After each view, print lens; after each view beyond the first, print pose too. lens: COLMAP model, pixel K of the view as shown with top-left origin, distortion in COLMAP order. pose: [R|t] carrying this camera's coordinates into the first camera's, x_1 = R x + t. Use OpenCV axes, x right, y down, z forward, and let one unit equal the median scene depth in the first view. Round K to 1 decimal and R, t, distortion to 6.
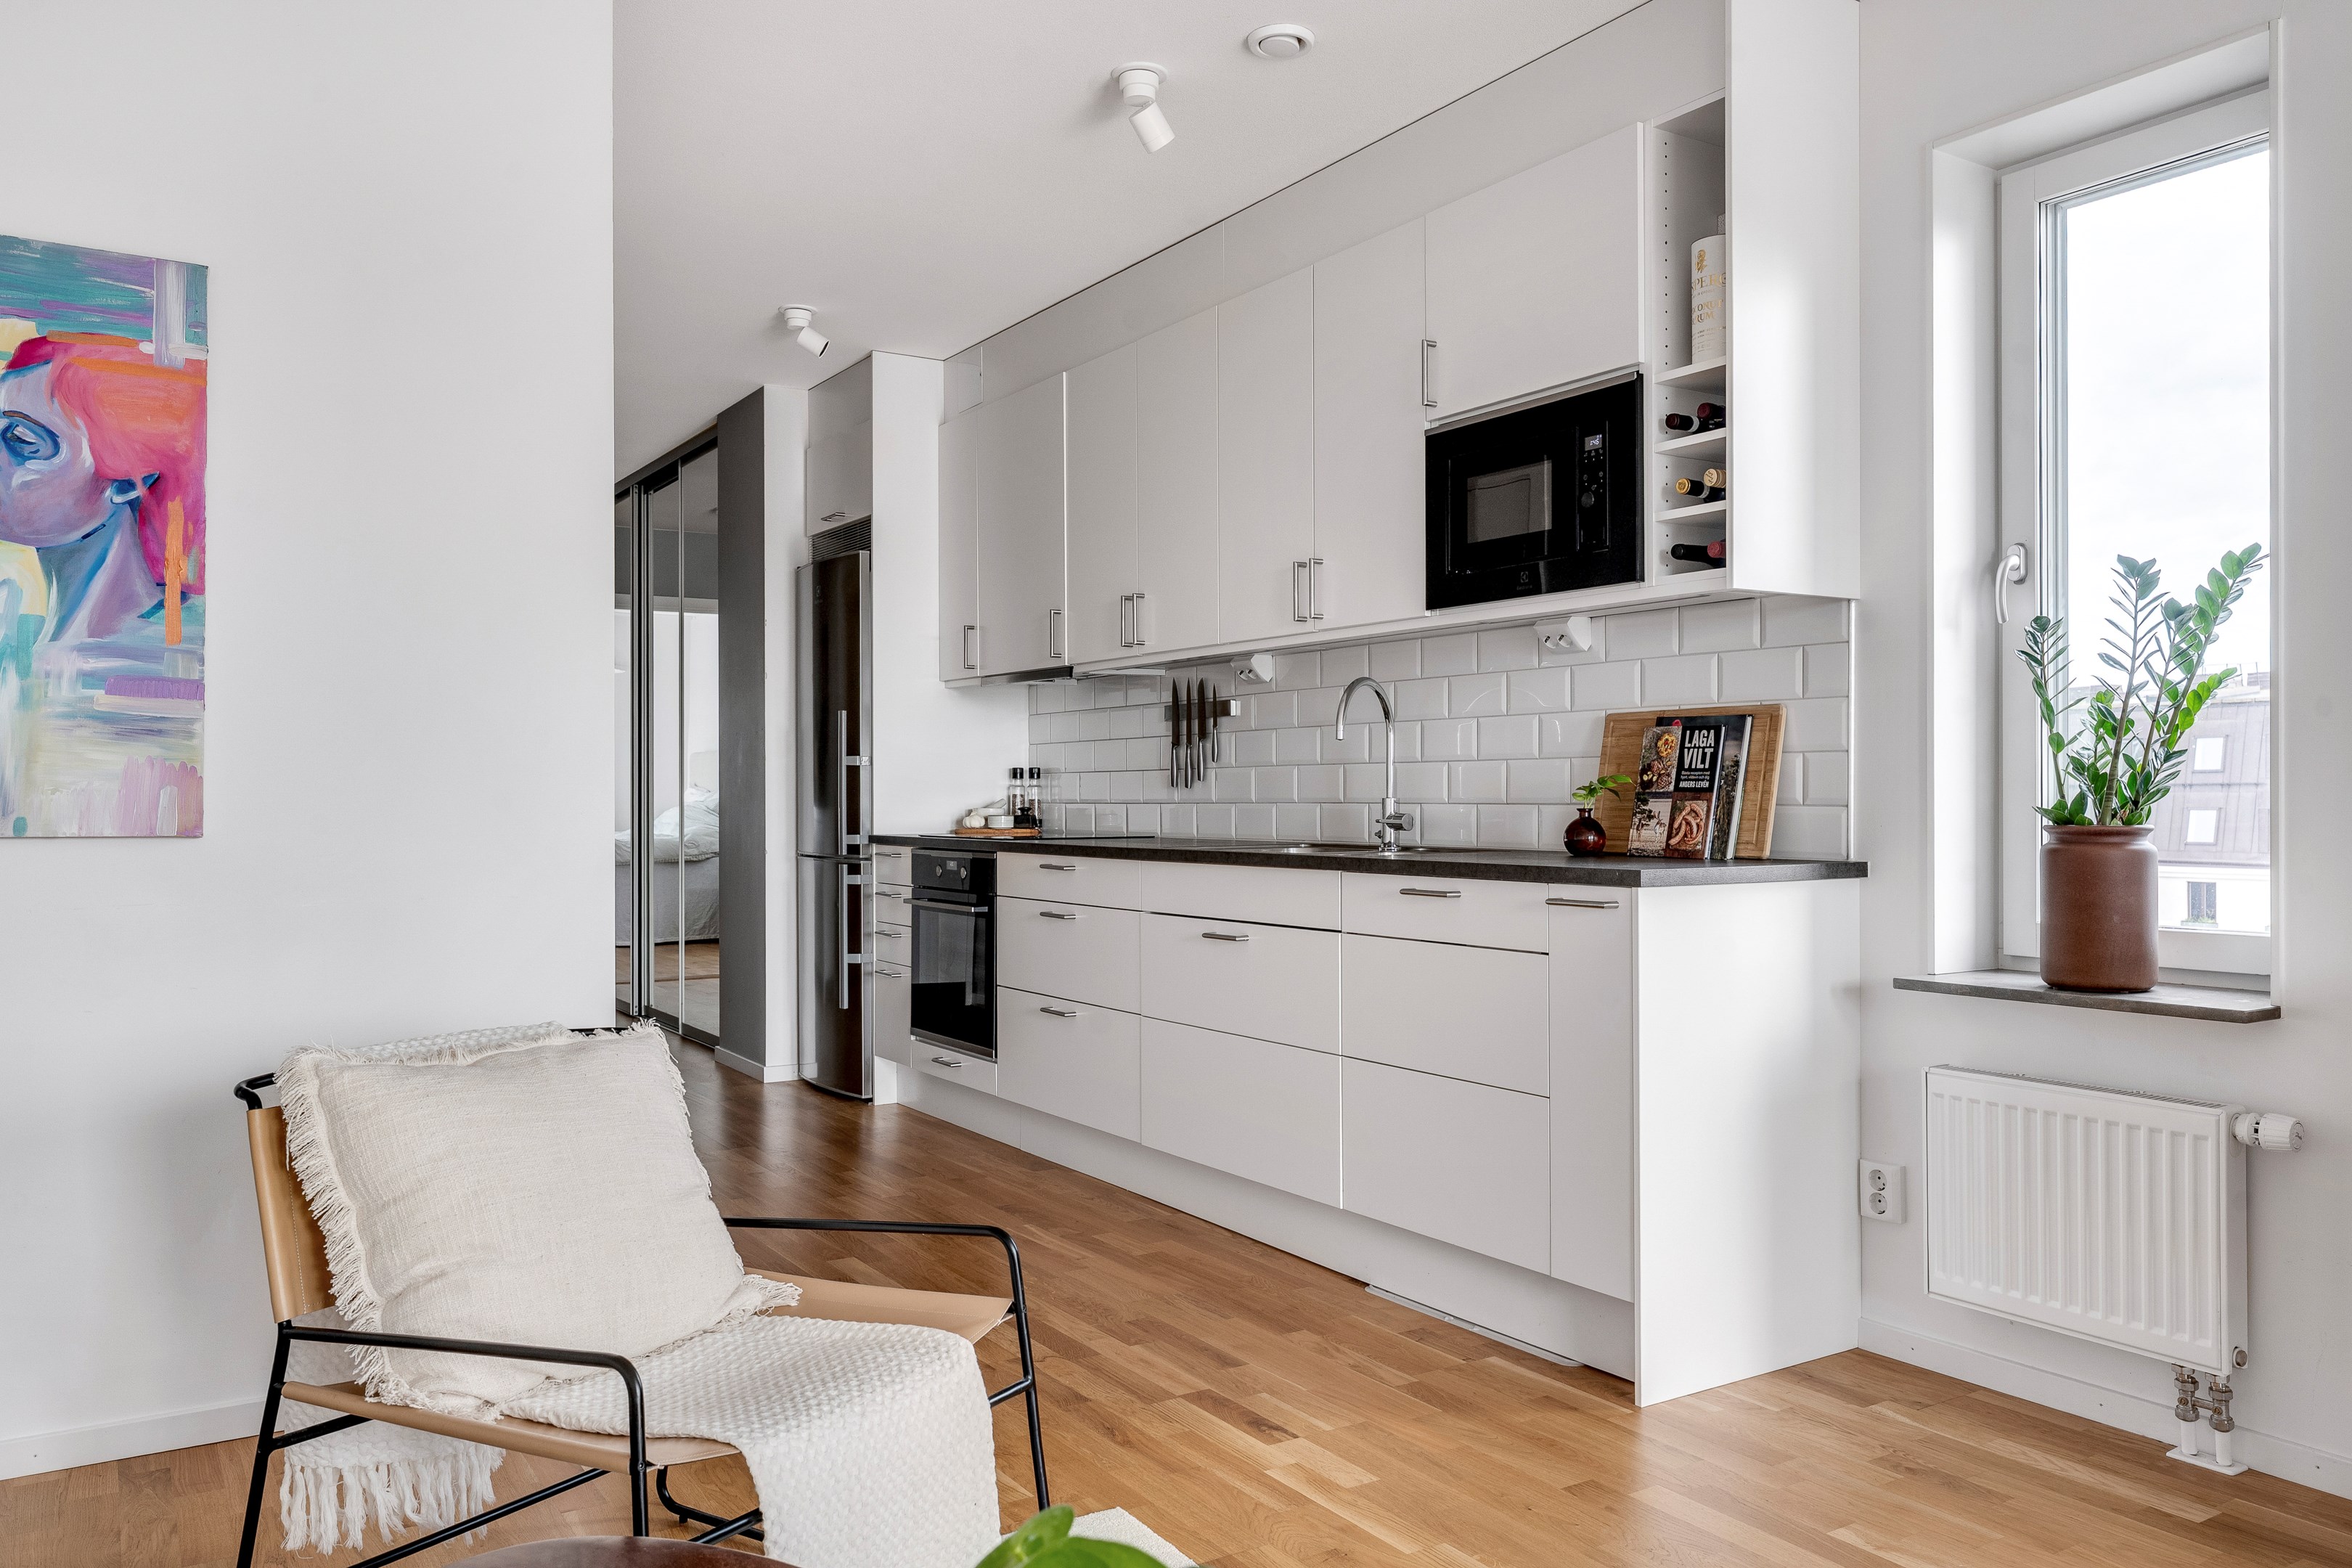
lens RADIAL K [[1716.3, 0, 1176.0], [0, 1716.3, 795.8], [0, 0, 1]] dist [-0.002175, -0.000826]
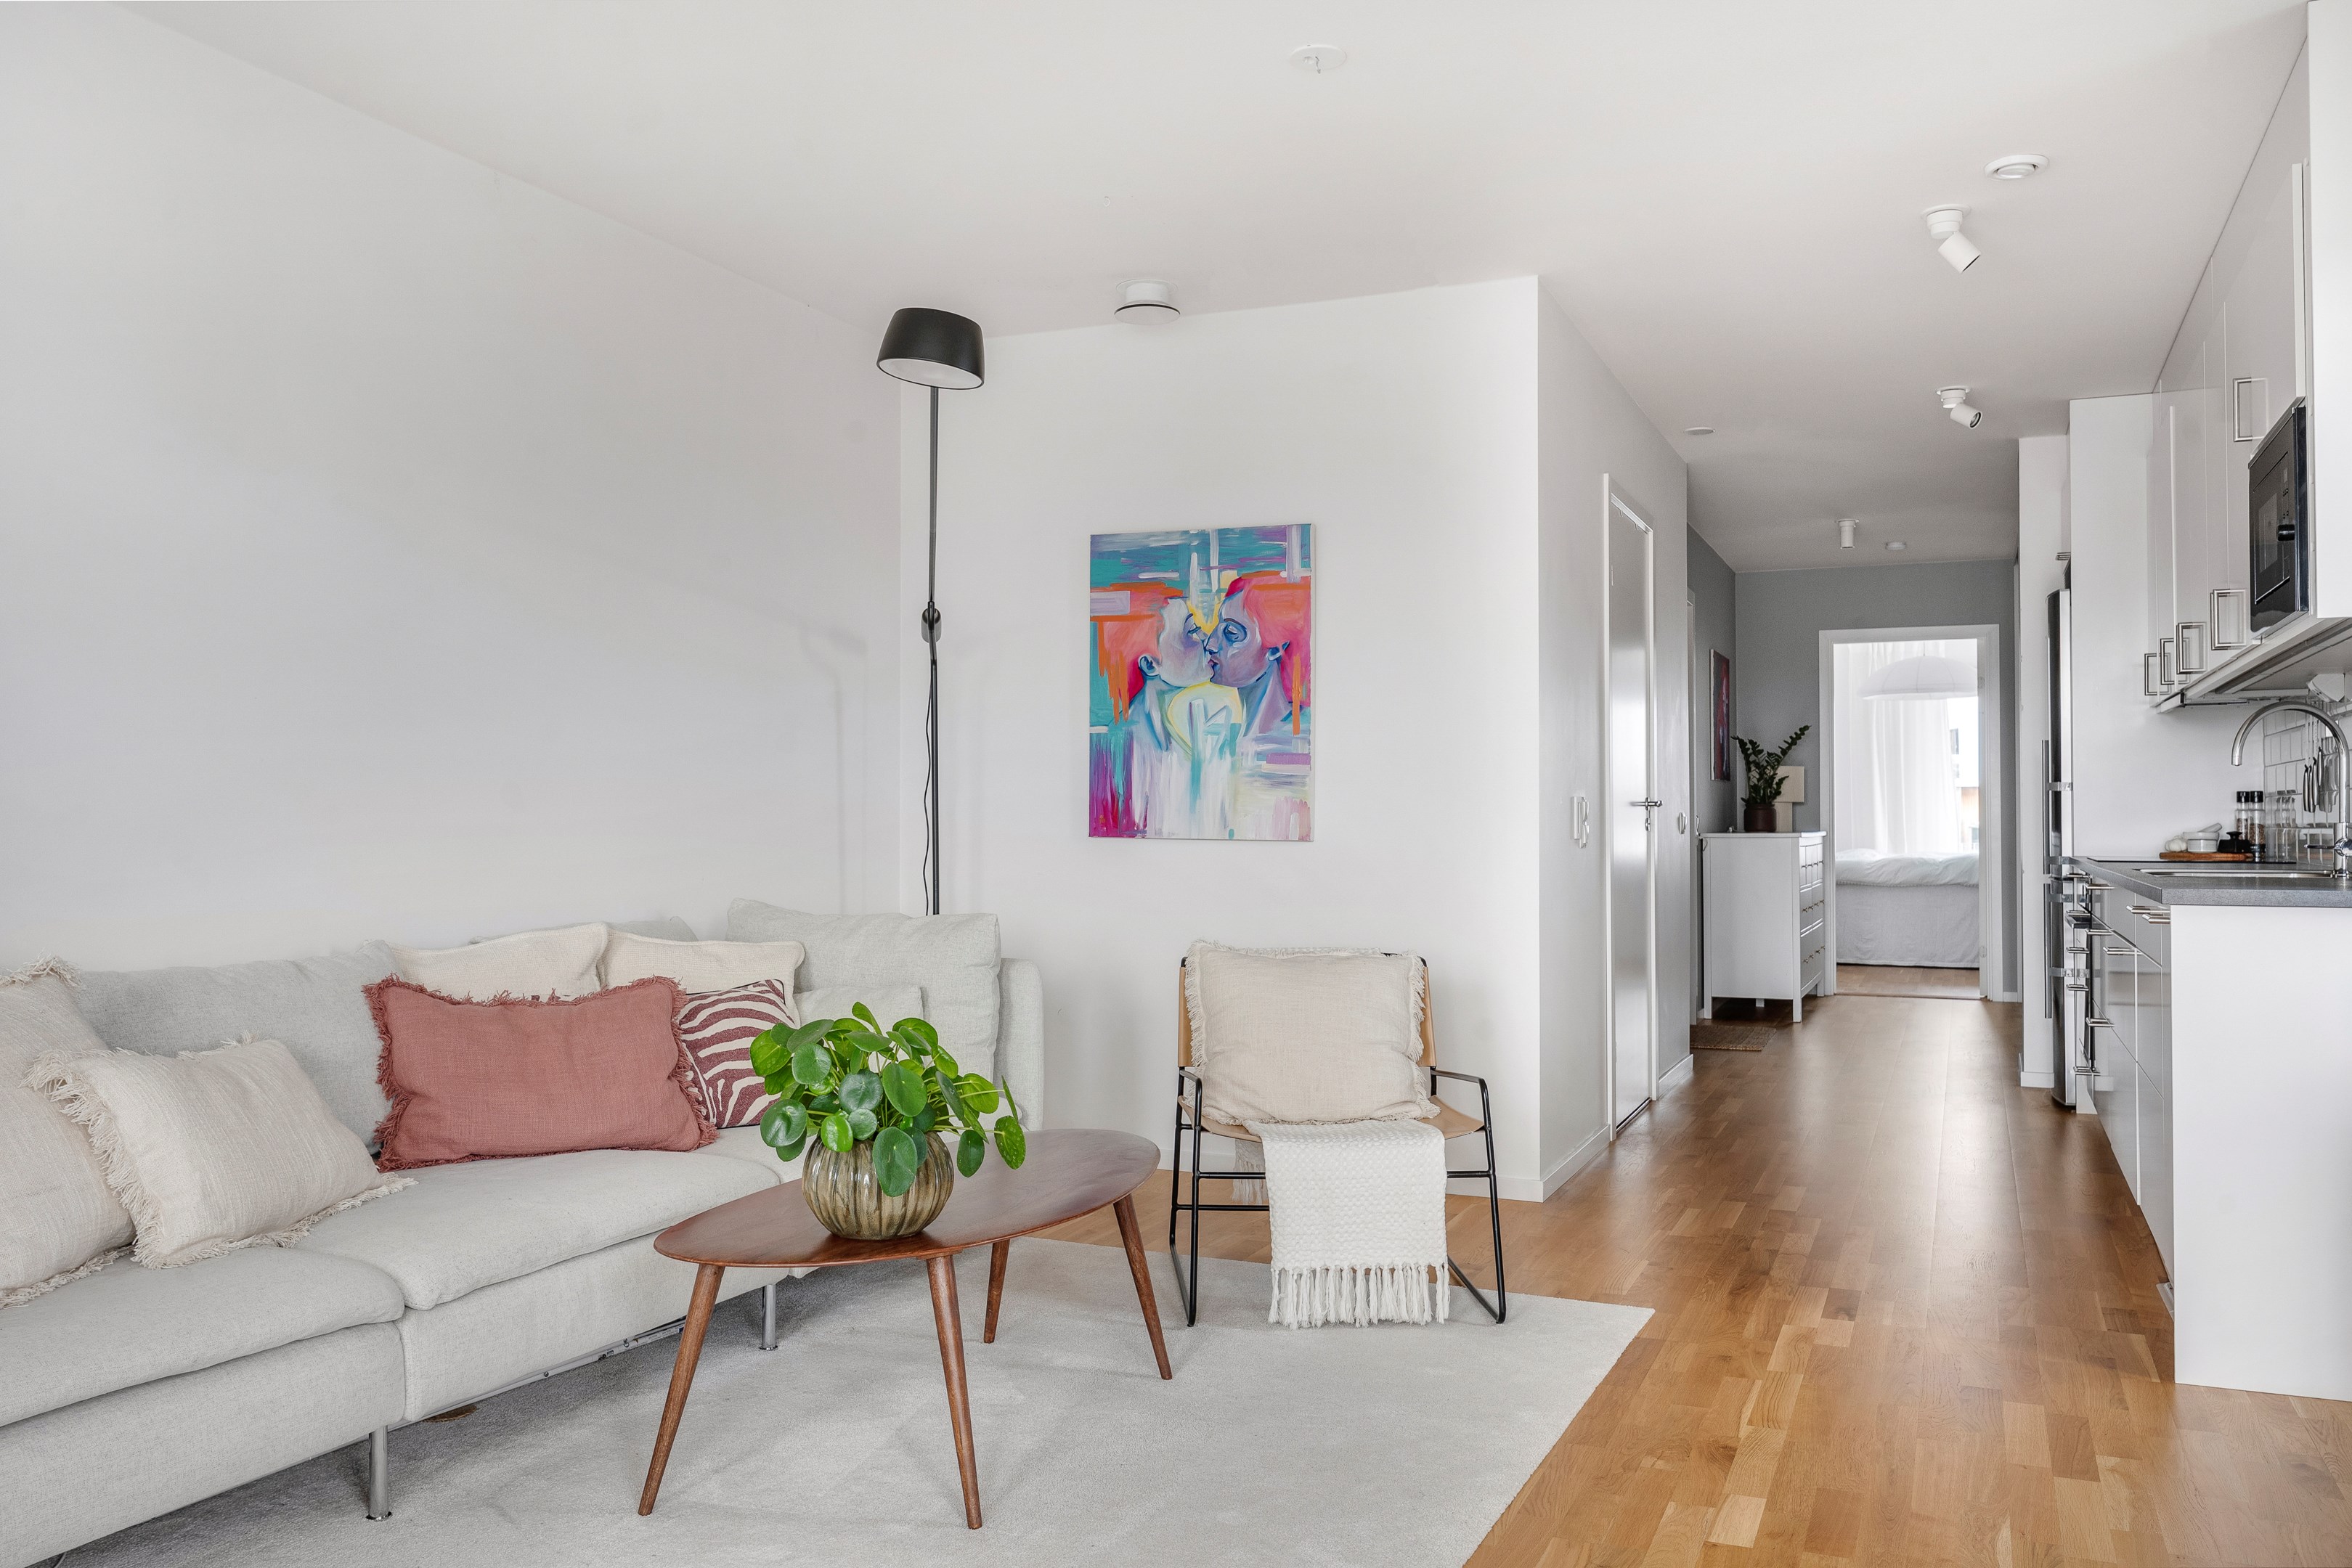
lens RADIAL K [[1826.1, 0, 1176.0], [0, 1826.1, 784.0], [0, 0, 1]] dist [0.000335, 0.001190]
pose [[0.562217, -0.013890, -0.826873, 0.951468], [-0.002096, 0.999832, -0.018220, -0.000520], [0.826987, 0.011976, 0.562093, -0.194008]]
